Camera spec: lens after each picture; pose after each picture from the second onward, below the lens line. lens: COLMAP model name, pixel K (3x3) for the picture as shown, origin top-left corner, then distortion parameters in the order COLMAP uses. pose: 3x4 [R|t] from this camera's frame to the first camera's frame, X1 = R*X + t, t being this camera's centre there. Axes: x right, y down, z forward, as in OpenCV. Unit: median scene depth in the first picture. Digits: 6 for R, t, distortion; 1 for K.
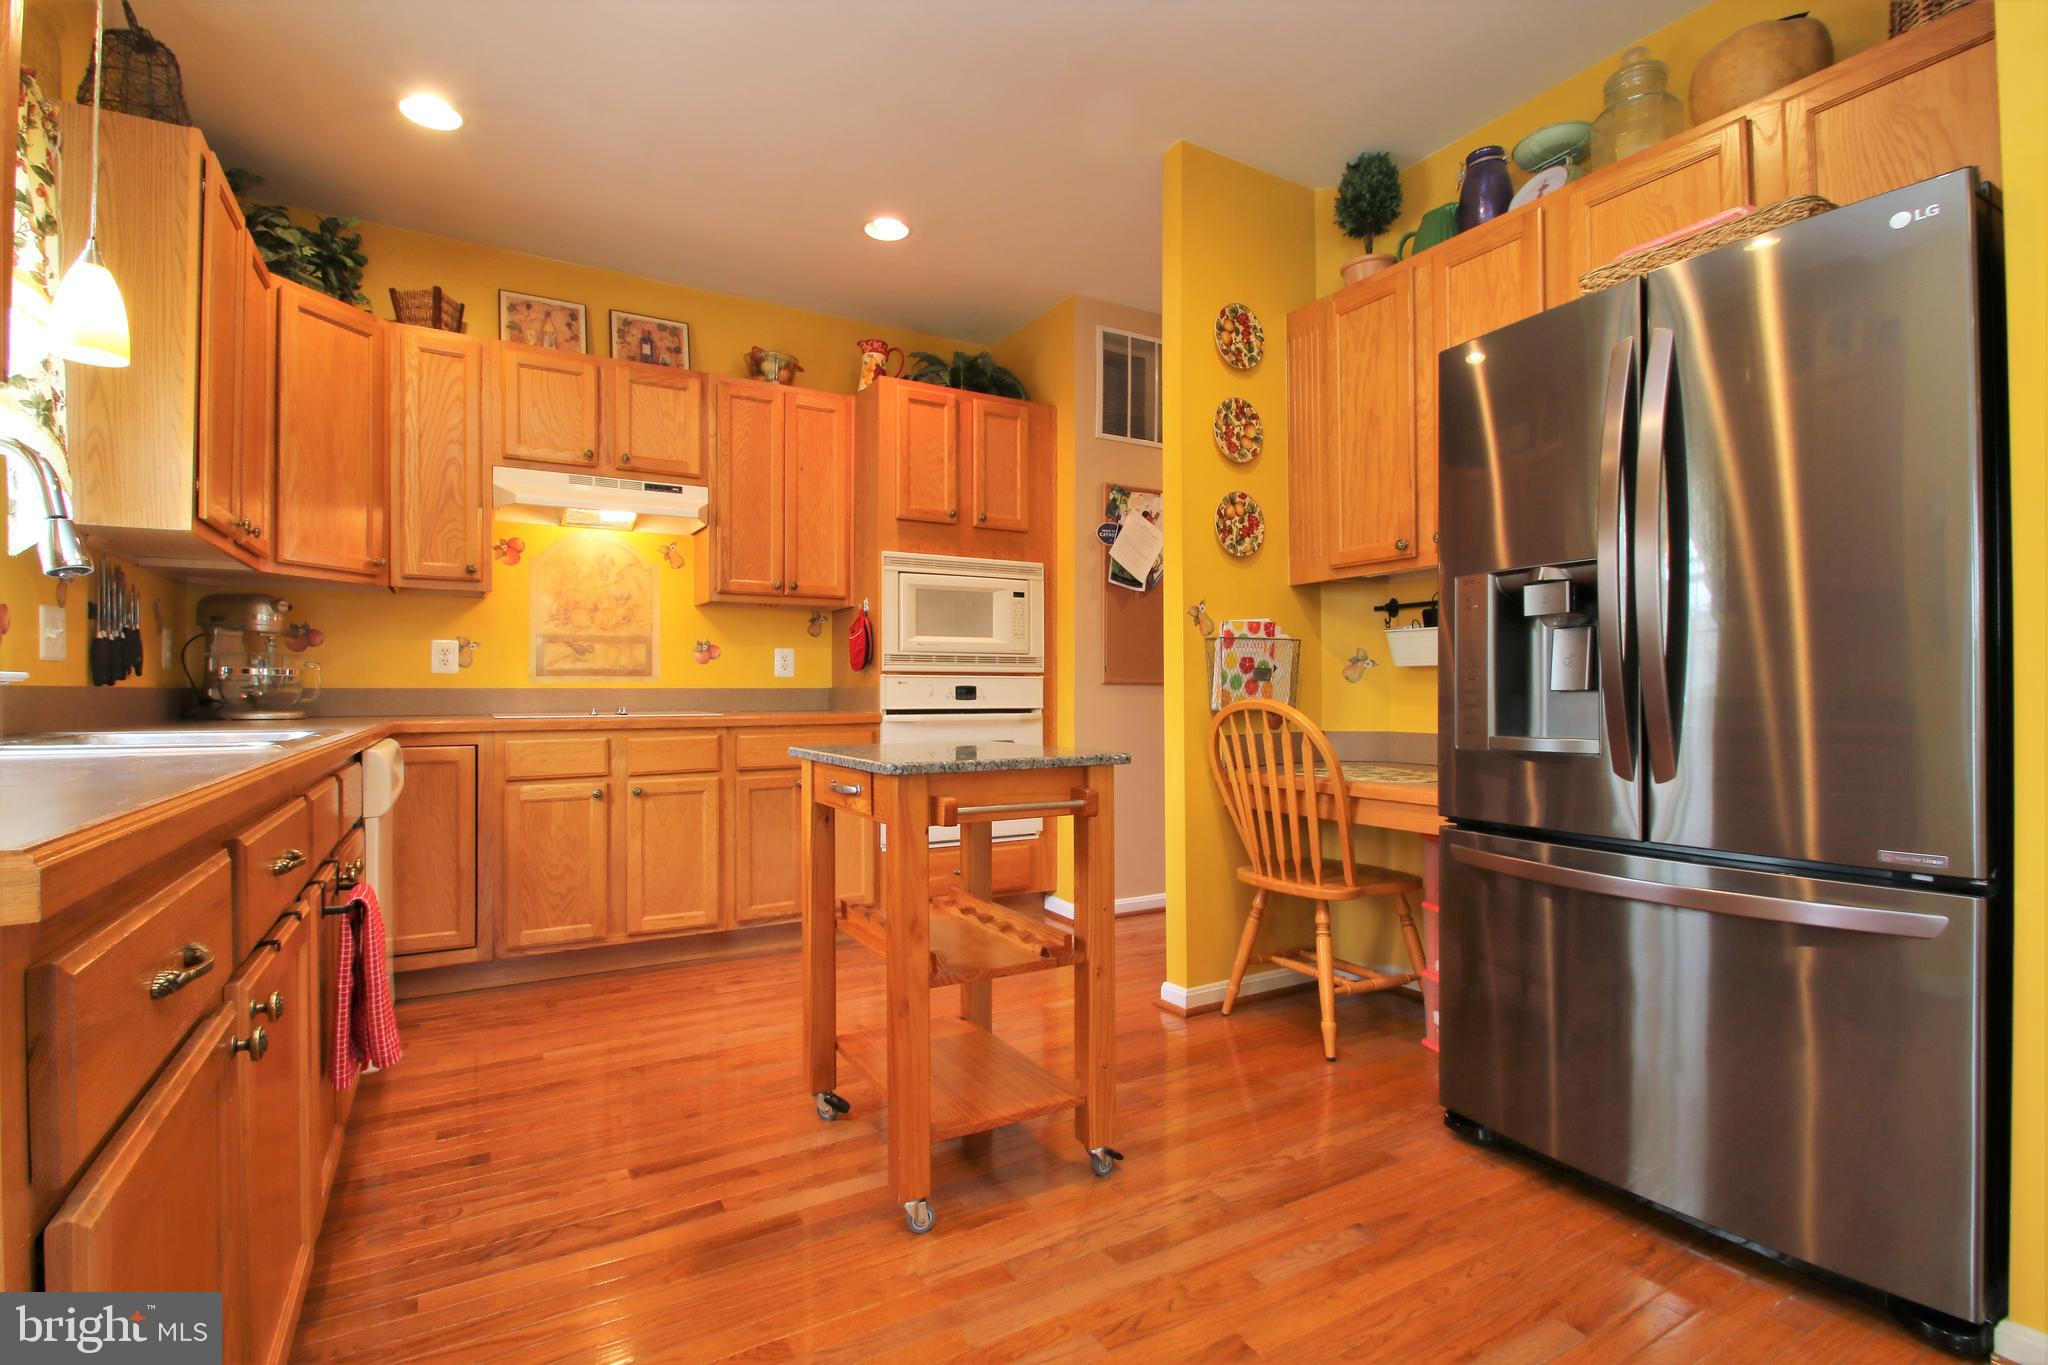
lens RADIAL K [[946.7, 0, 1012.4], [0, 946.7, 688.7], [0, 0, 1]] dist [0.006026, -0.013329]
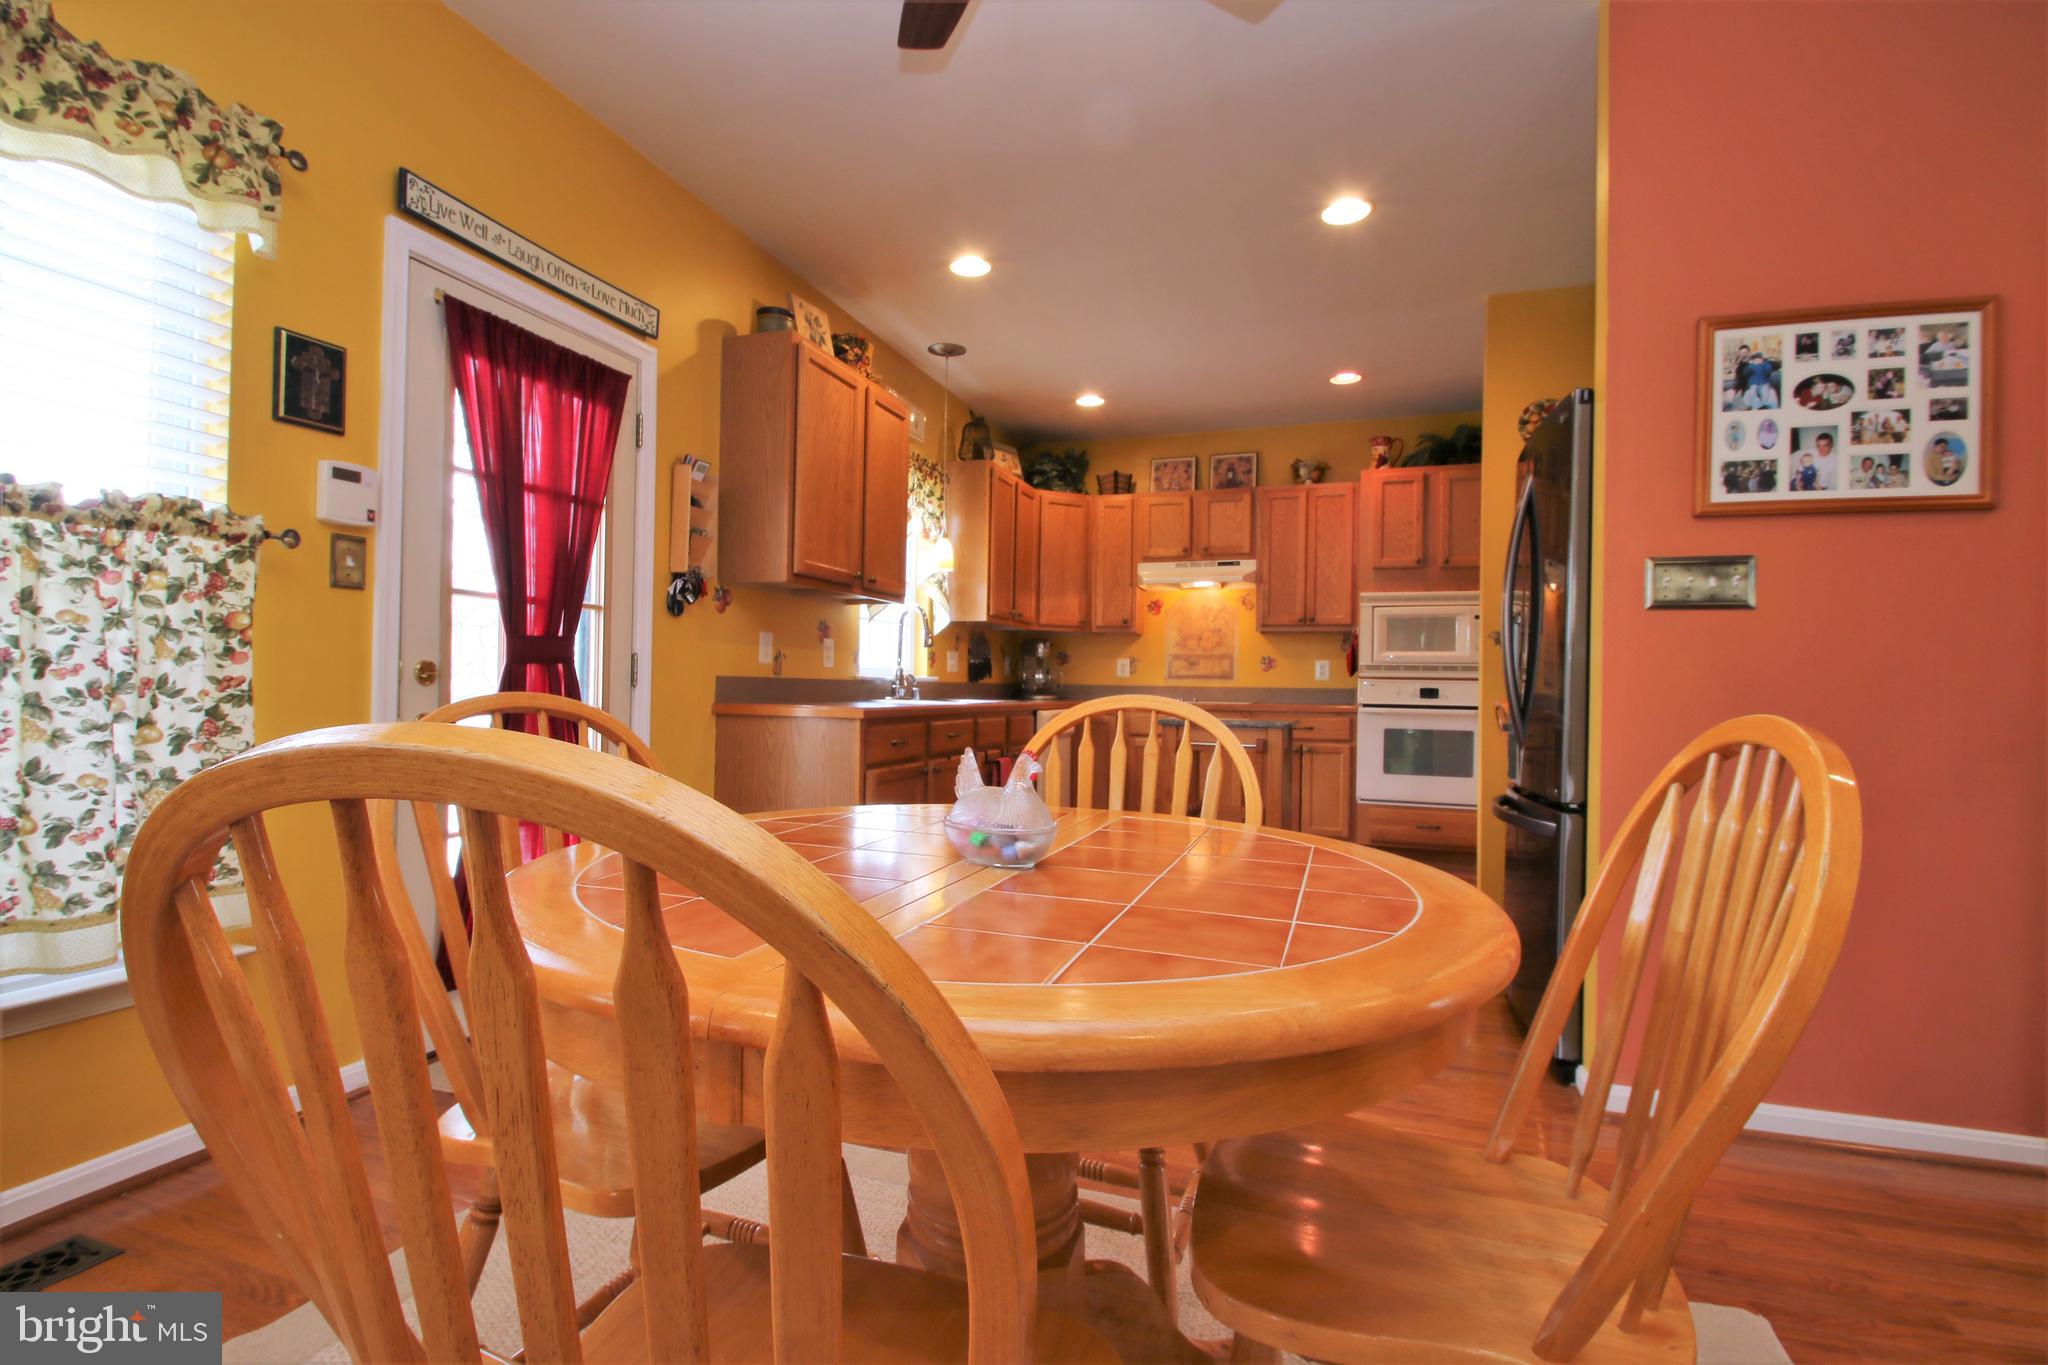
lens RADIAL K [[946.7, 0, 1010.0], [0, 946.7, 685.4], [0, 0, 1]] dist [0.006026, -0.013329]
pose [[0.652232, 0.011464, -0.757933, 0.619280], [-0.015065, 0.999884, 0.002159, -0.000713], [0.757870, 0.010010, 0.652329, -0.341389]]
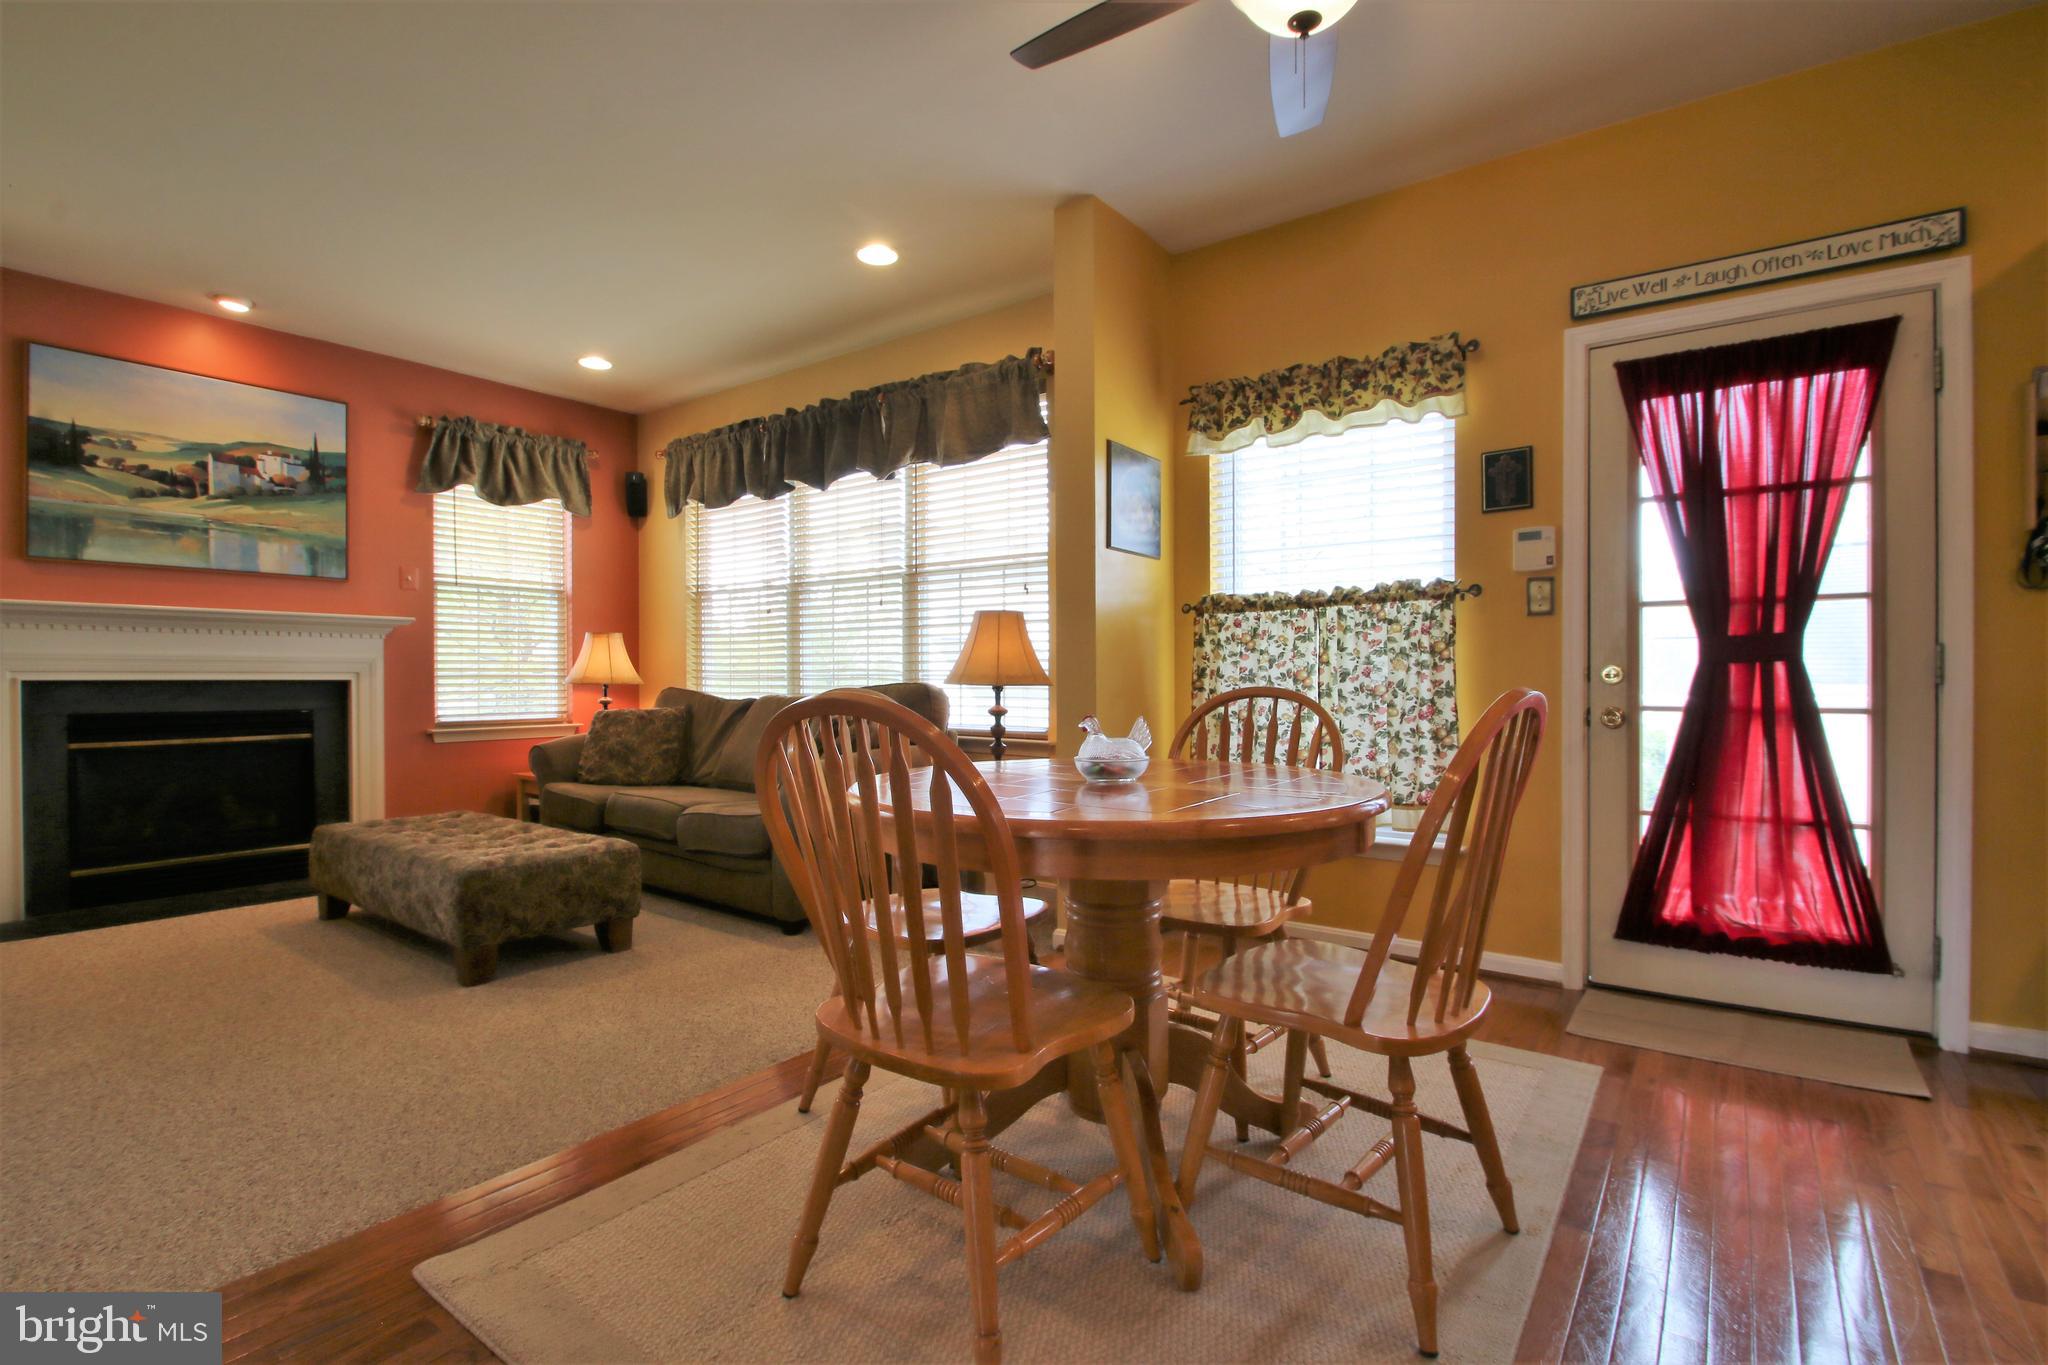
lens RADIAL K [[946.7, 0, 1014.0], [0, 946.7, 687.4], [0, 0, 1]] dist [0.006026, -0.013329]
pose [[-0.919439, 0.007653, -0.393158, 0.646718], [0.005250, 0.999960, 0.007186, 0.000667], [0.393198, 0.004543, -0.919443, 0.308960]]
